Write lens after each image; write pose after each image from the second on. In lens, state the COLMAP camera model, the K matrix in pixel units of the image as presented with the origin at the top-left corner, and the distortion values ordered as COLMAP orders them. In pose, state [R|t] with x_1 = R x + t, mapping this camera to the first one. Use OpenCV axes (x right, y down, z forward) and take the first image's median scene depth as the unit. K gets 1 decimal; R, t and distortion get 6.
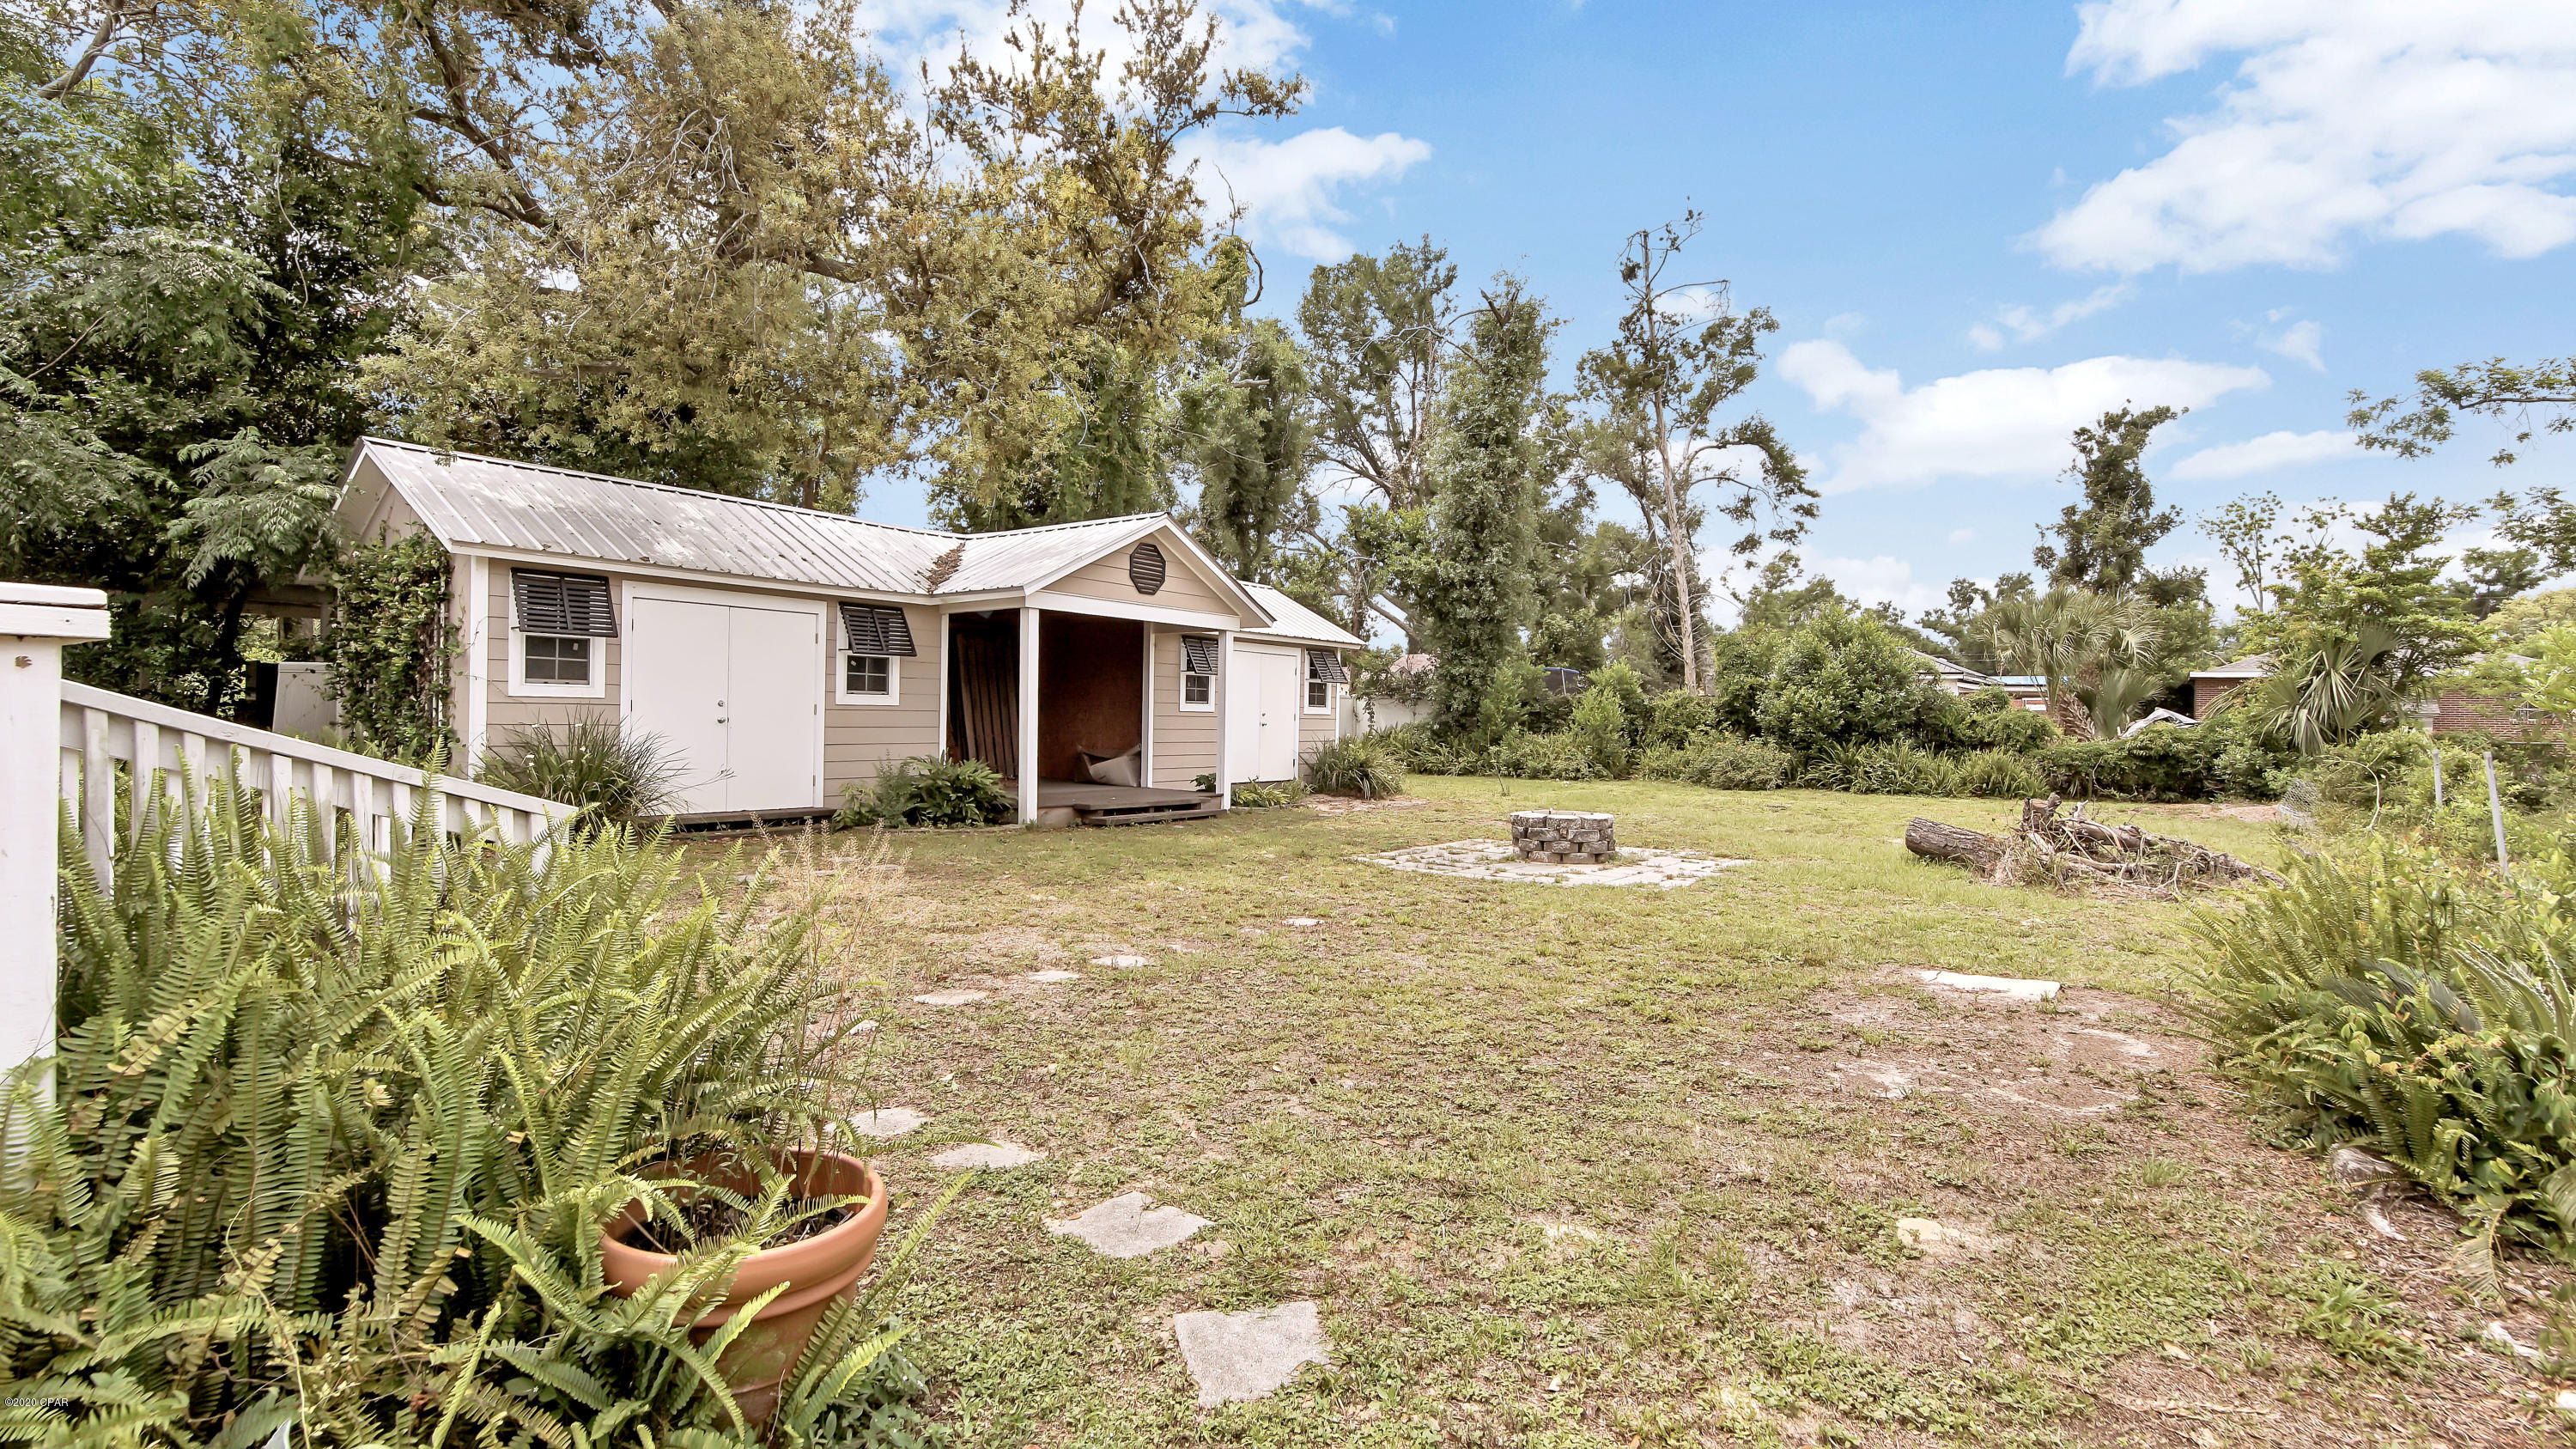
lens RADIAL K [[1162.7, 0, 1288.0], [0, 1162.7, 724.5], [0, 0, 1]] dist [-0.013273, 0.001370]
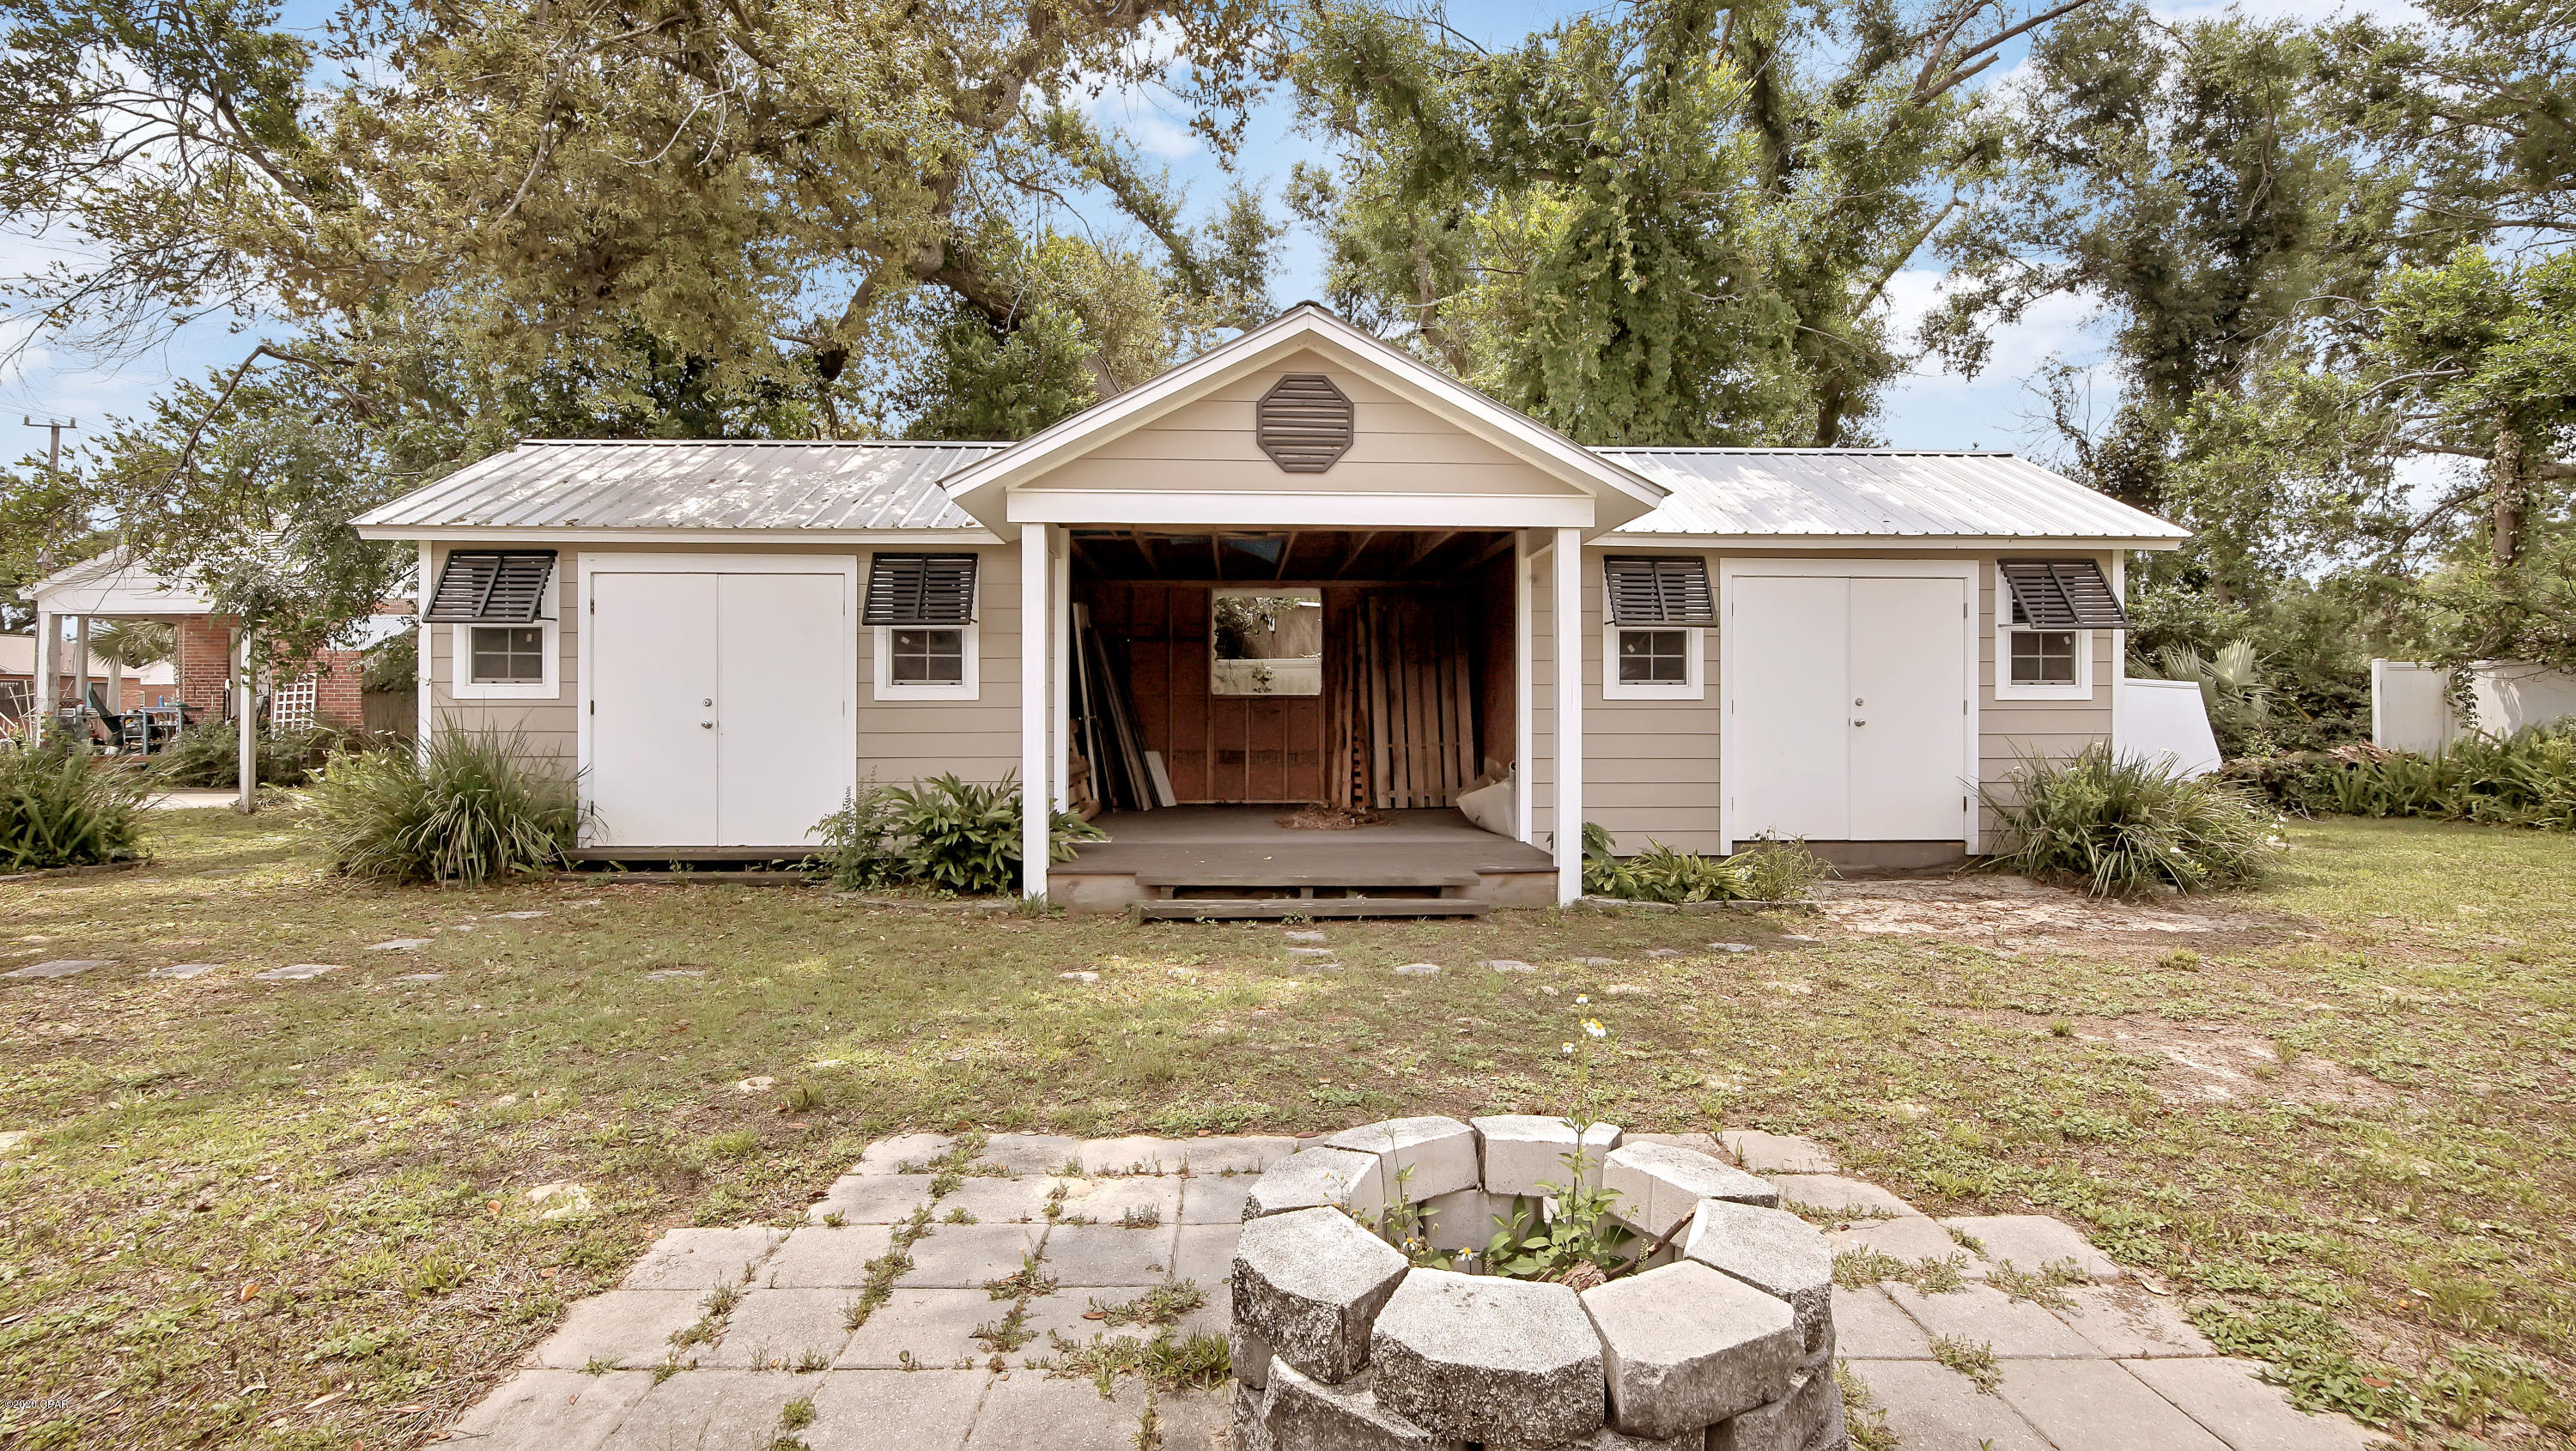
lens RADIAL K [[1162.4, 0, 1288.0], [0, 1162.4, 725.5], [0, 0, 1]] dist [-0.013273, 0.001370]
pose [[0.627371, 0.003384, -0.778713, 0.285863], [0.007110, 0.999924, 0.010074, -0.006707], [0.778688, -0.011857, 0.627299, 0.691751]]
